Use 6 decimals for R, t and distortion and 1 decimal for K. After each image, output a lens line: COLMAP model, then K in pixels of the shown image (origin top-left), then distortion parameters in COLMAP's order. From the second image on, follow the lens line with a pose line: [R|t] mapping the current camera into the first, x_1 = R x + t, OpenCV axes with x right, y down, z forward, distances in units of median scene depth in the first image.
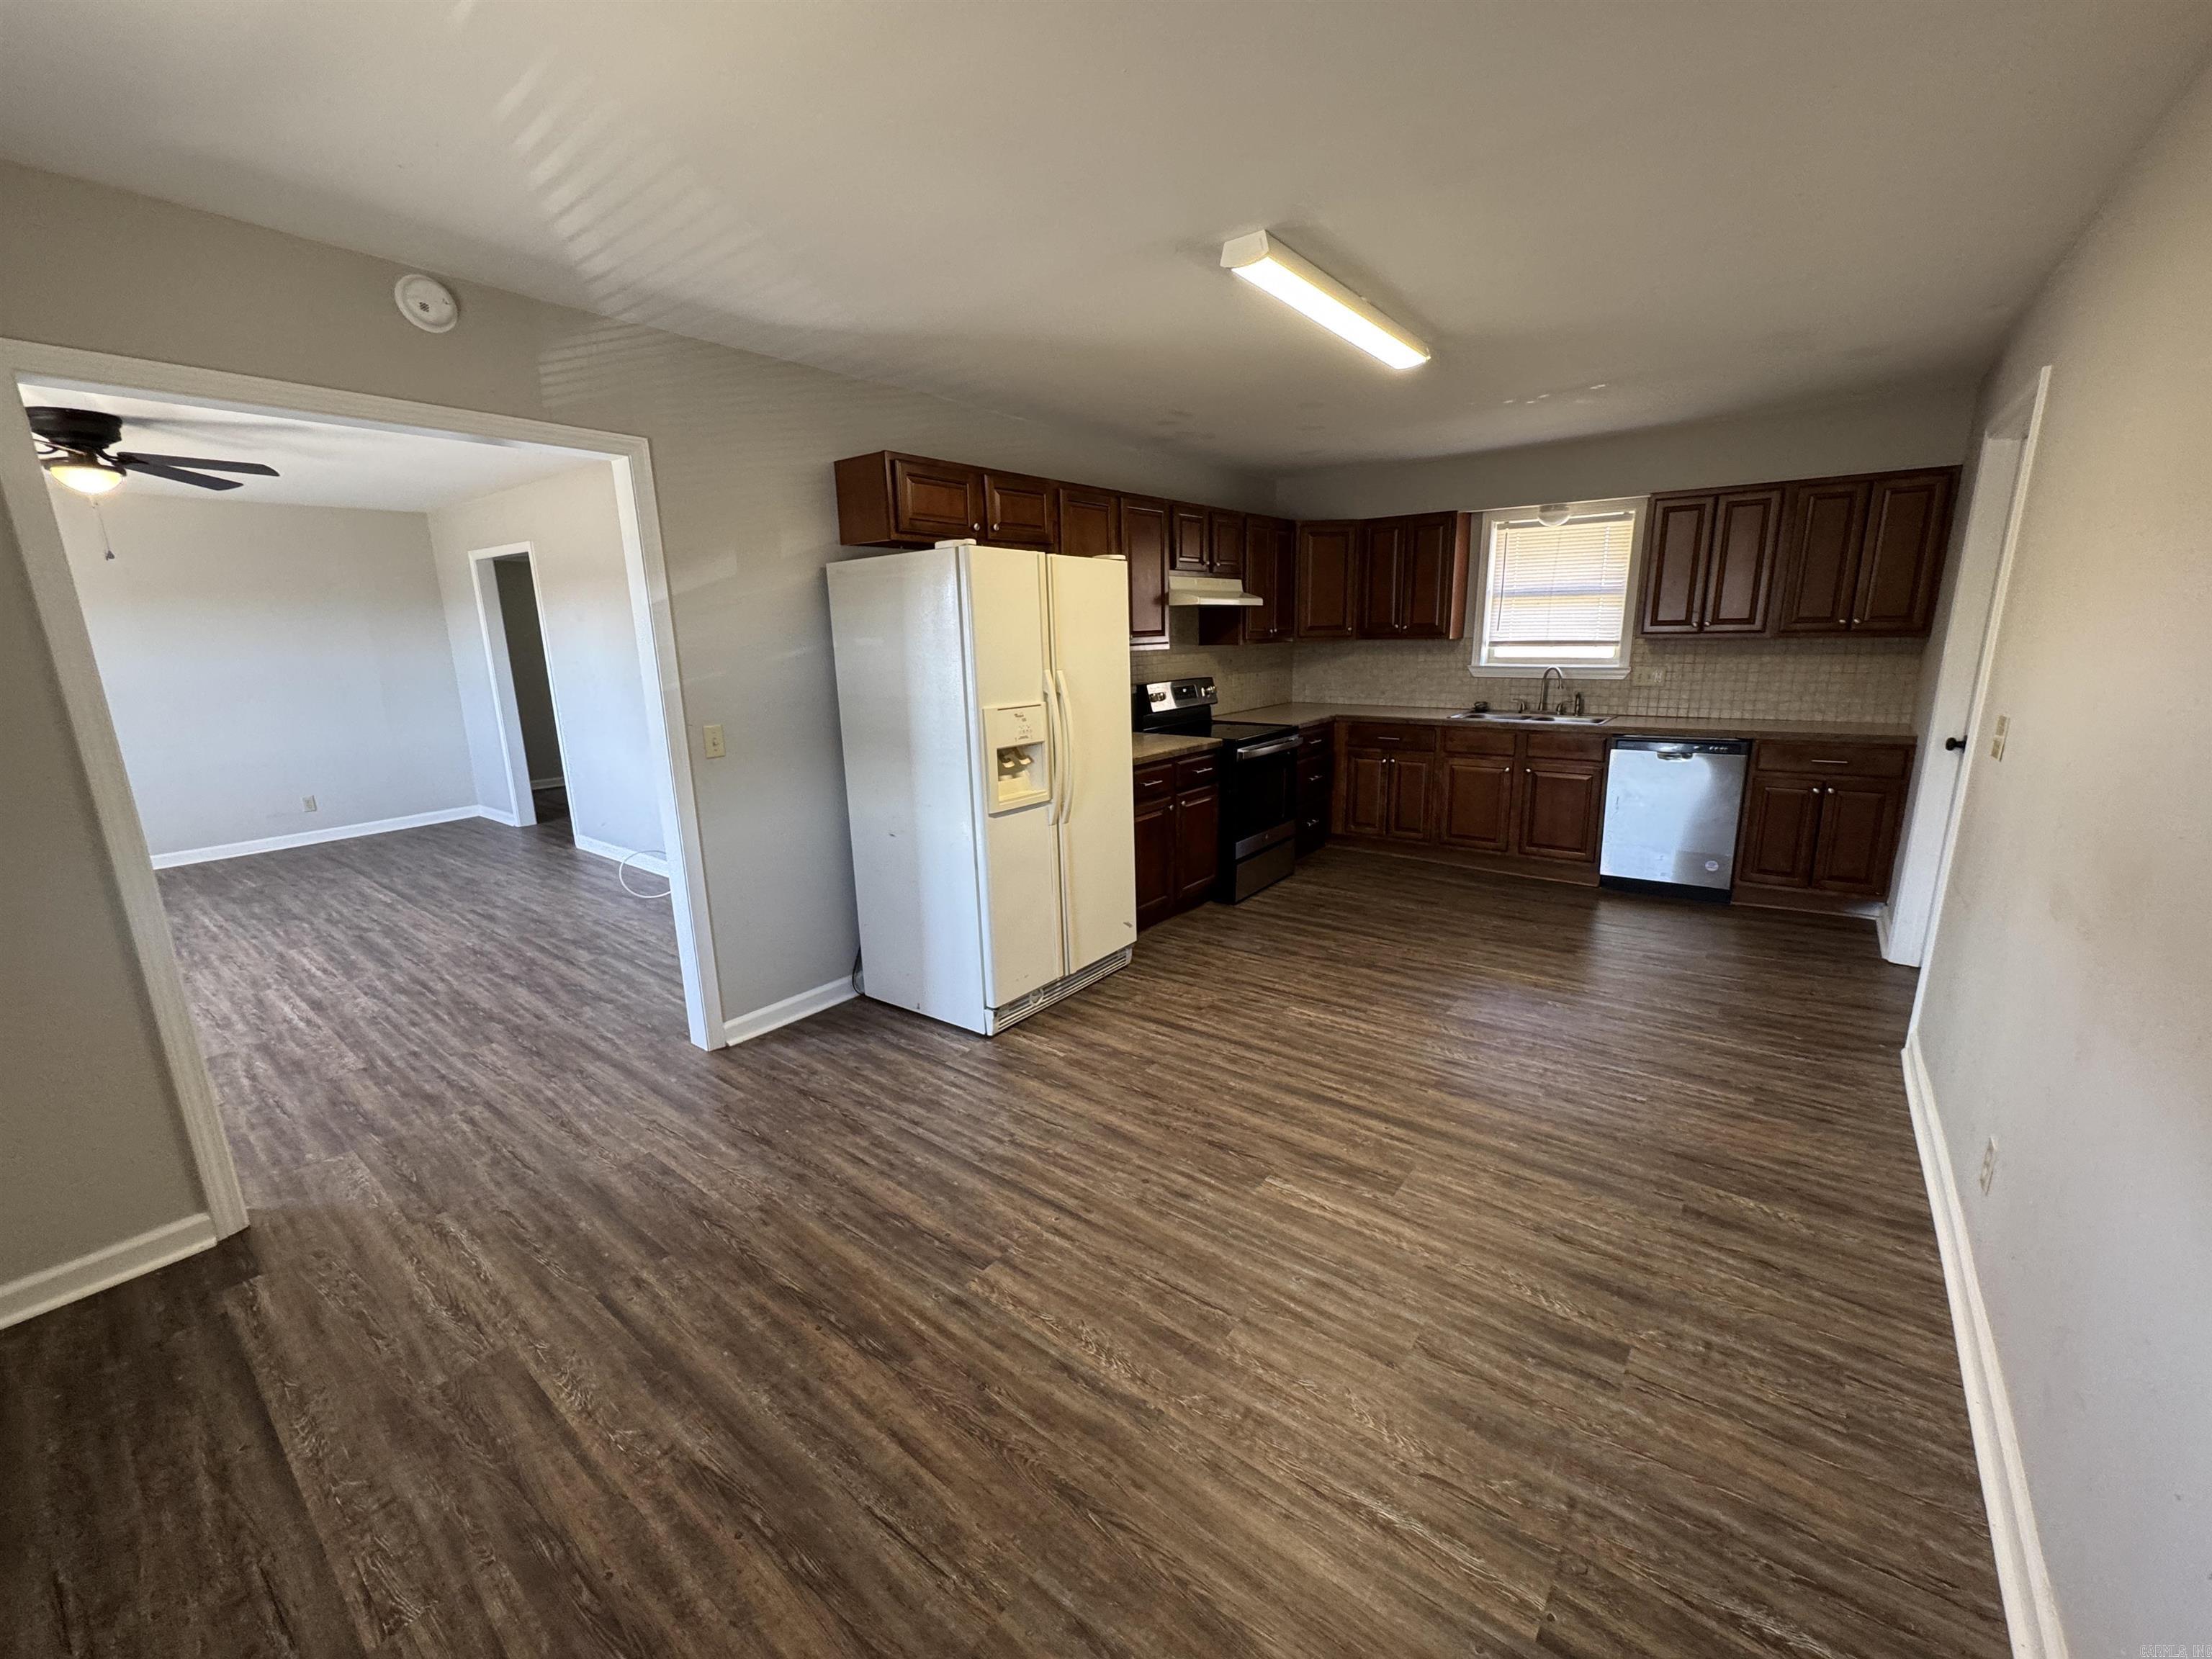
lens RADIAL K [[882.6, 0, 1104.4], [0, 882.6, 826.6], [0, 0, 1]] dist [-0.002873, 0.001079]
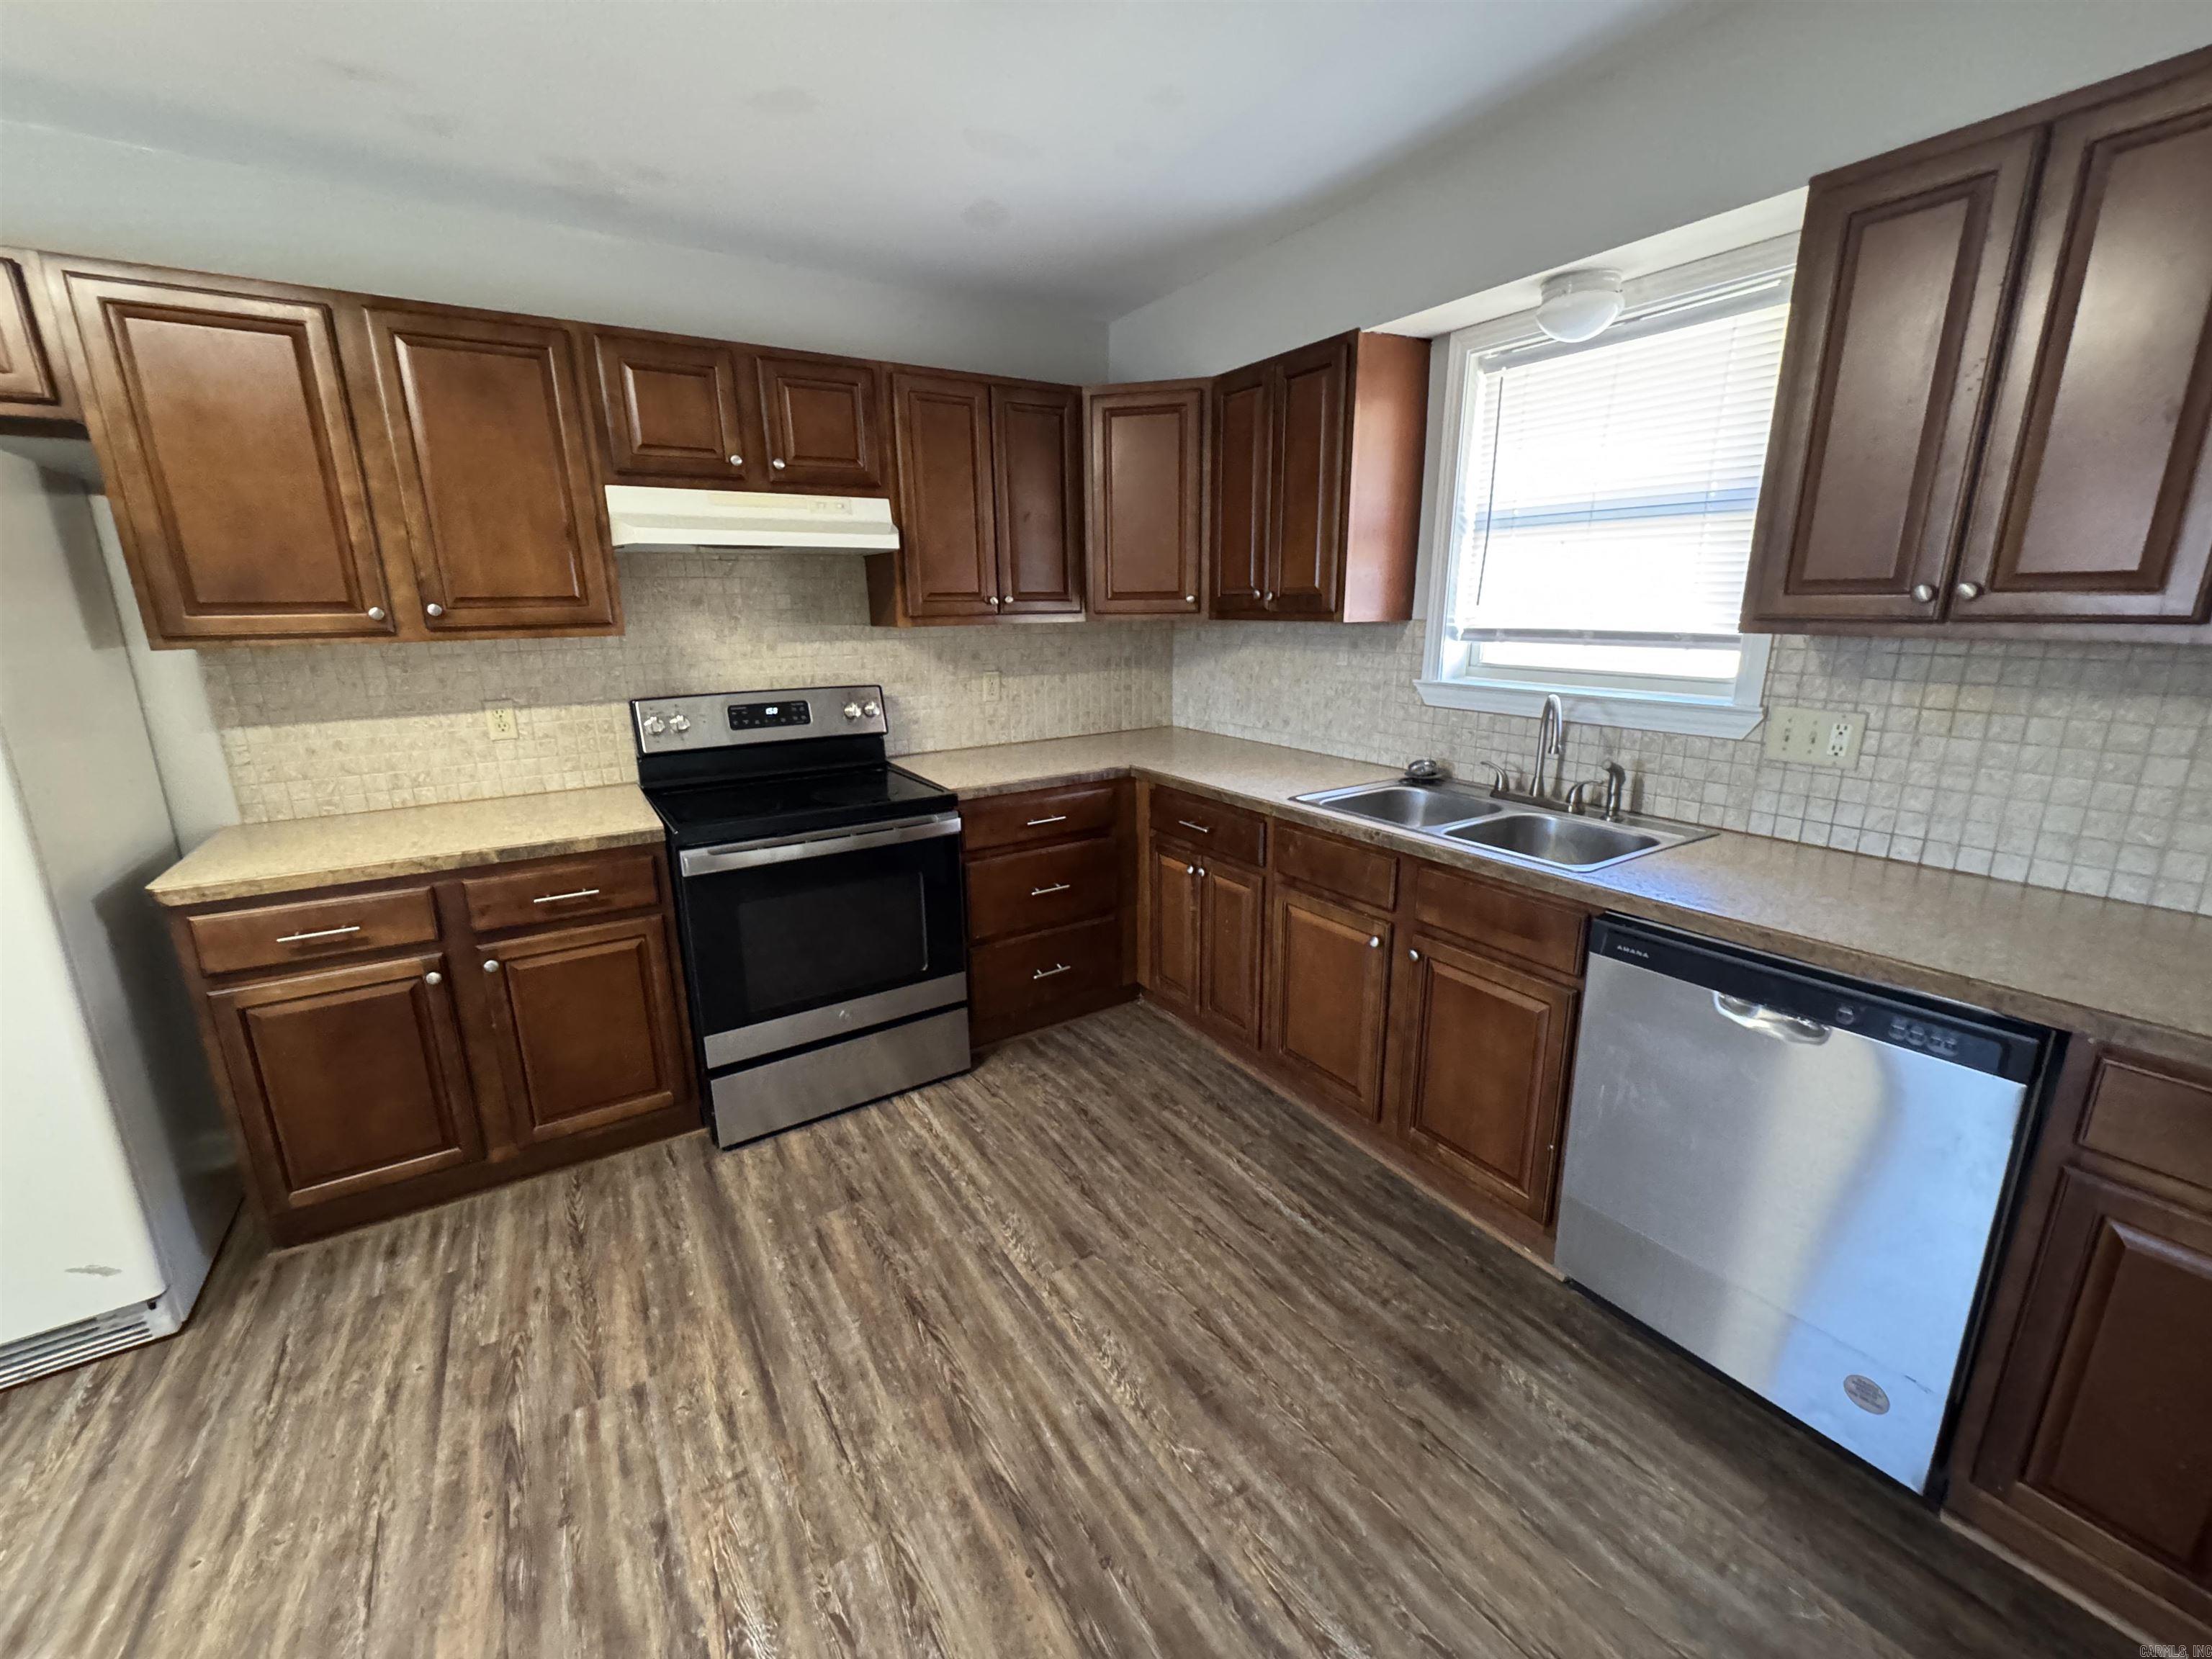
lens RADIAL K [[882.6, 0, 1108.6], [0, 882.6, 828.1], [0, 0, 1]] dist [-0.002873, 0.001079]
pose [[0.942714, 0.092581, -0.320497, 0.531253], [-0.081556, 0.995527, 0.047686, -0.145037], [0.323479, -0.018816, 0.946048, 0.643517]]
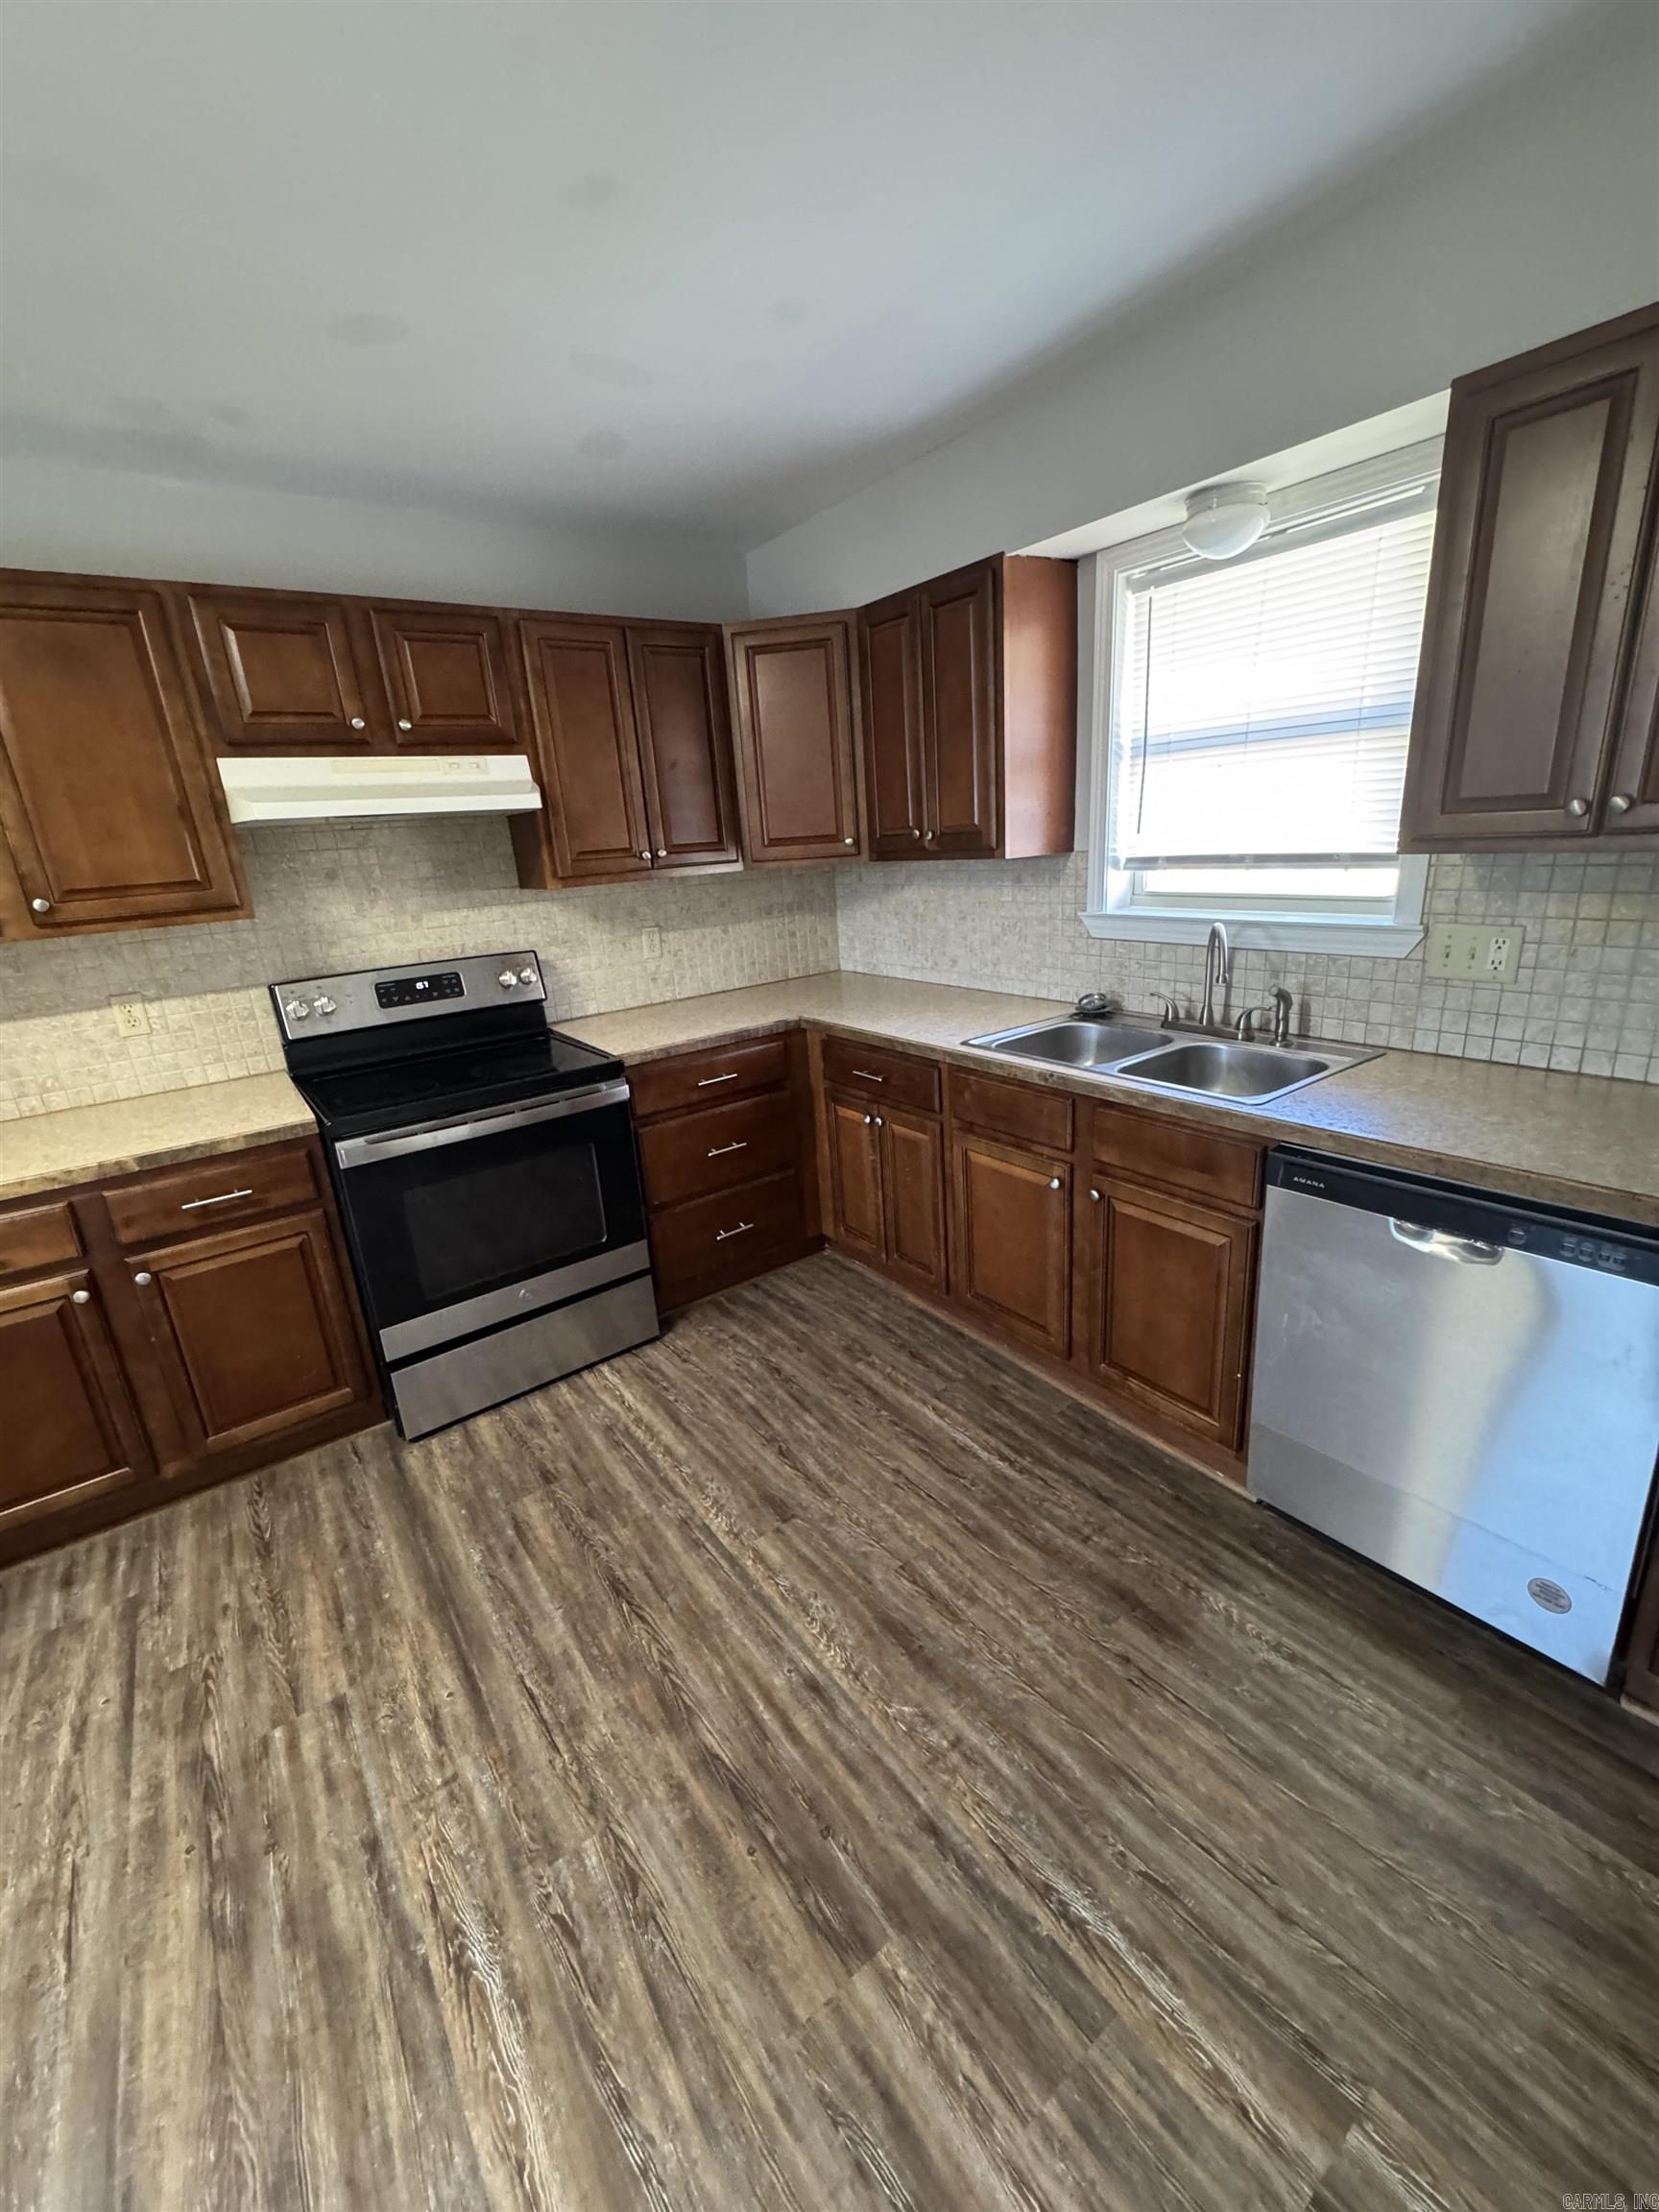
lens RADIAL K [[882.6, 0, 828.4], [0, 882.6, 1102.0], [0, 0, 1]] dist [-0.002873, 0.001079]
pose [[0.961233, 0.039244, -0.272931, 0.530204], [-0.015490, 0.995943, 0.088647, -0.156757], [0.275303, -0.080983, 0.957941, 0.654619]]
